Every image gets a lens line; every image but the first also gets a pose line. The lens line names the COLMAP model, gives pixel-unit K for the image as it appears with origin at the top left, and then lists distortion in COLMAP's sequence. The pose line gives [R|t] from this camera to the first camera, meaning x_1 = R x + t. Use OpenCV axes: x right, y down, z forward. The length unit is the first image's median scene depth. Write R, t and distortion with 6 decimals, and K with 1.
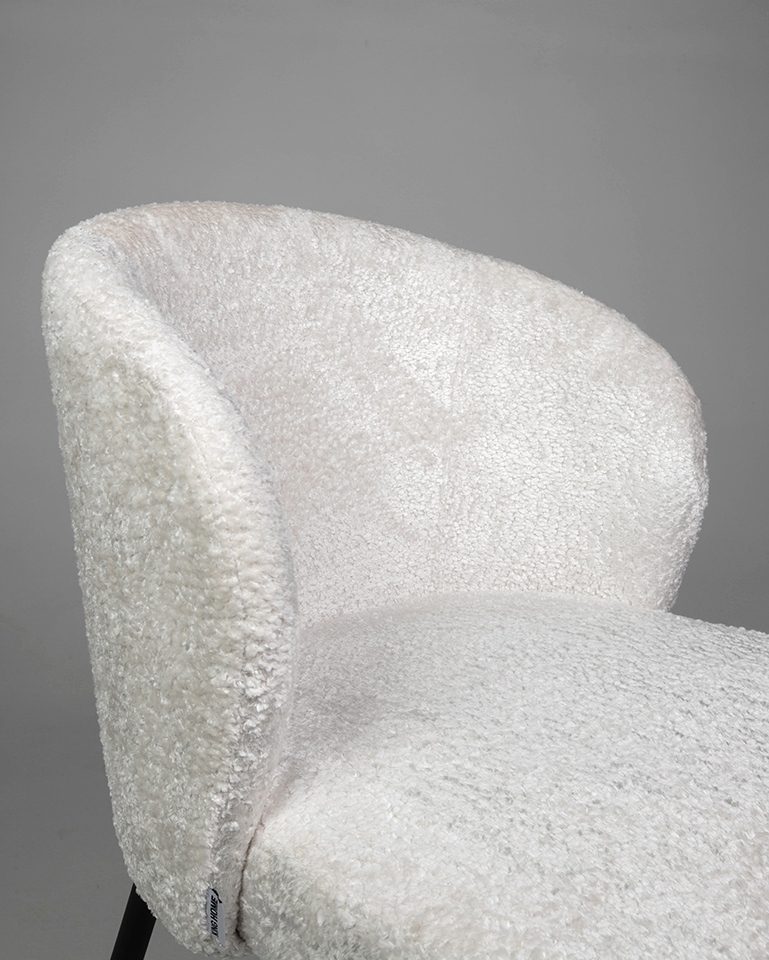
lens RADIAL K [[1278.5, 0, 382.1], [0, 1278.5, 473.3], [0, 0, 1]] dist [0.035249, 0.000000]
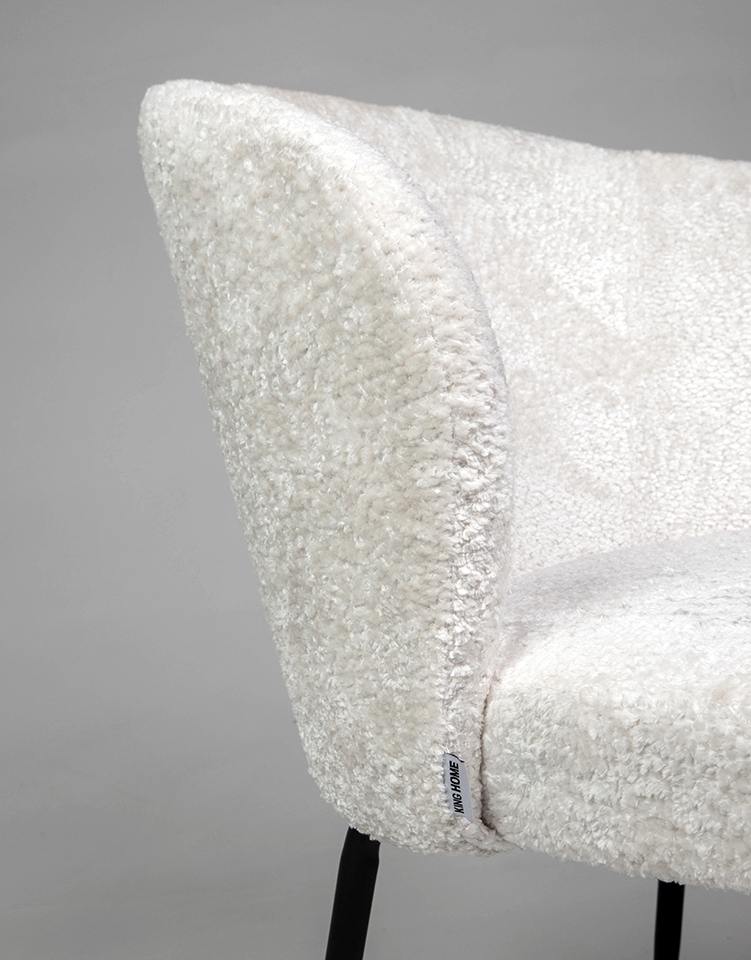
lens RADIAL K [[1535.9, 0, 378.0], [0, 1535.9, 485.2], [0, 0, 1]] dist [0.045176, 0.000000]
pose [[0.984222, -0.132147, -0.117662, -0.033482], [0.135440, 0.990575, 0.020410, 0.110915], [0.113856, -0.036024, 0.992844, 0.015251]]
